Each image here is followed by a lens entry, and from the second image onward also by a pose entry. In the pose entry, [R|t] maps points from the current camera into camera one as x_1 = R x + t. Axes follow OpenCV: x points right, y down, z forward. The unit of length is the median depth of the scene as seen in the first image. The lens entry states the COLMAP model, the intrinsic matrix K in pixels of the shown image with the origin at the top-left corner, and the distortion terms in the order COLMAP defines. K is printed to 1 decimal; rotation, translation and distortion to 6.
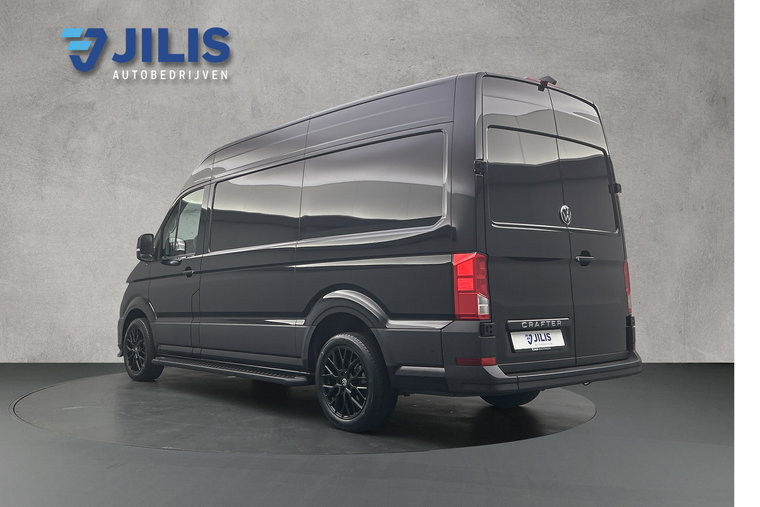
lens RADIAL K [[598.8, 0, 380.1], [0, 598.8, 254.1], [0, 0, 1]] dist [-0.000721, -0.001249]
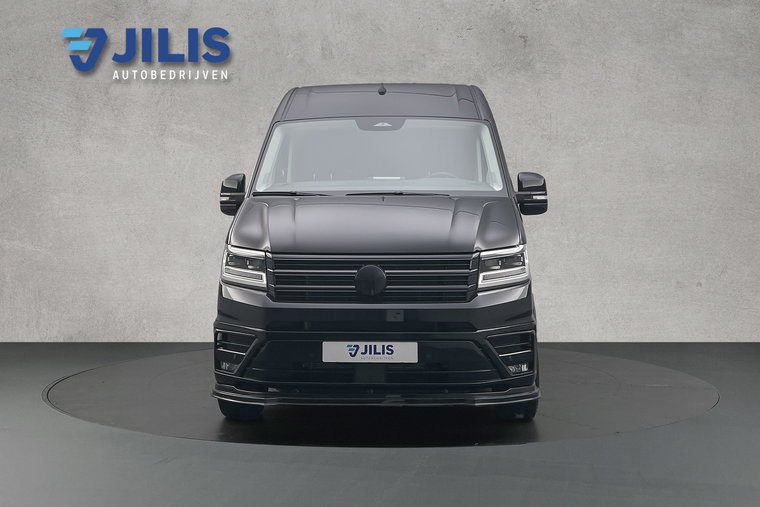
lens RADIAL K [[598.8, 0, 380.0], [0, 598.8, 254.3], [0, 0, 1]] dist [-0.000721, -0.001249]
pose [[1.000000, 0.000064, 0.000047, -0.130268], [-0.000064, 1.000000, -0.000026, 0.054223], [-0.000047, 0.000026, 1.000000, 0.132730]]
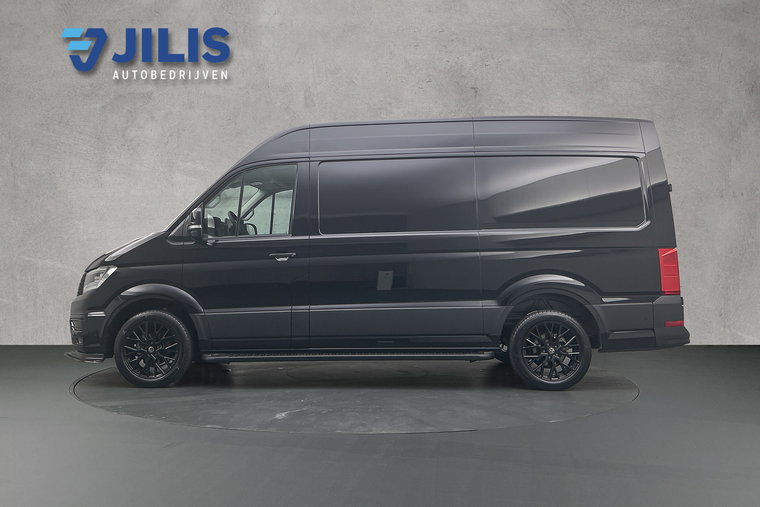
lens RADIAL K [[598.8, 0, 379.9], [0, 598.8, 253.6], [0, 0, 1]] dist [-0.000721, -0.001249]
pose [[1.000000, 0.000006, -0.000139, -0.085088], [-0.000006, 1.000000, -0.000916, 0.025066], [0.000139, 0.000916, 1.000000, -0.030256]]
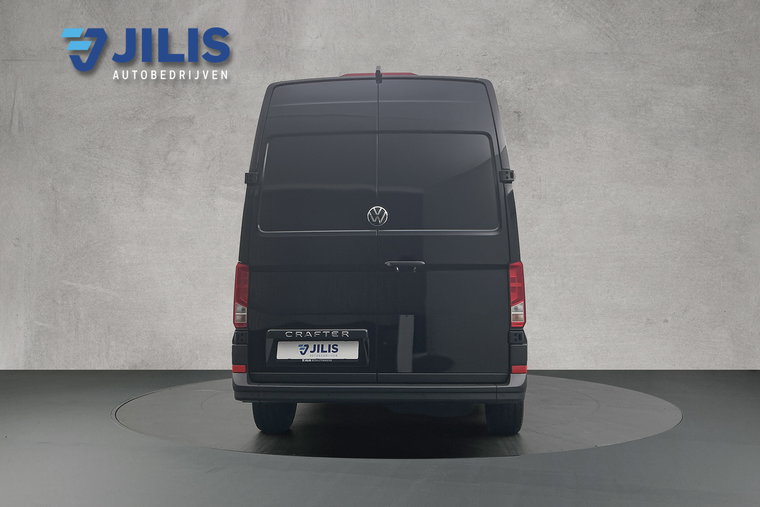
lens RADIAL K [[598.8, 0, 379.8], [0, 598.8, 254.0], [0, 0, 1]] dist [-0.000721, -0.001249]
pose [[1.000000, -0.000141, -0.000137, -0.158350], [0.000141, 1.000000, -0.000195, -0.017028], [0.000137, 0.000195, 1.000000, -0.027234]]
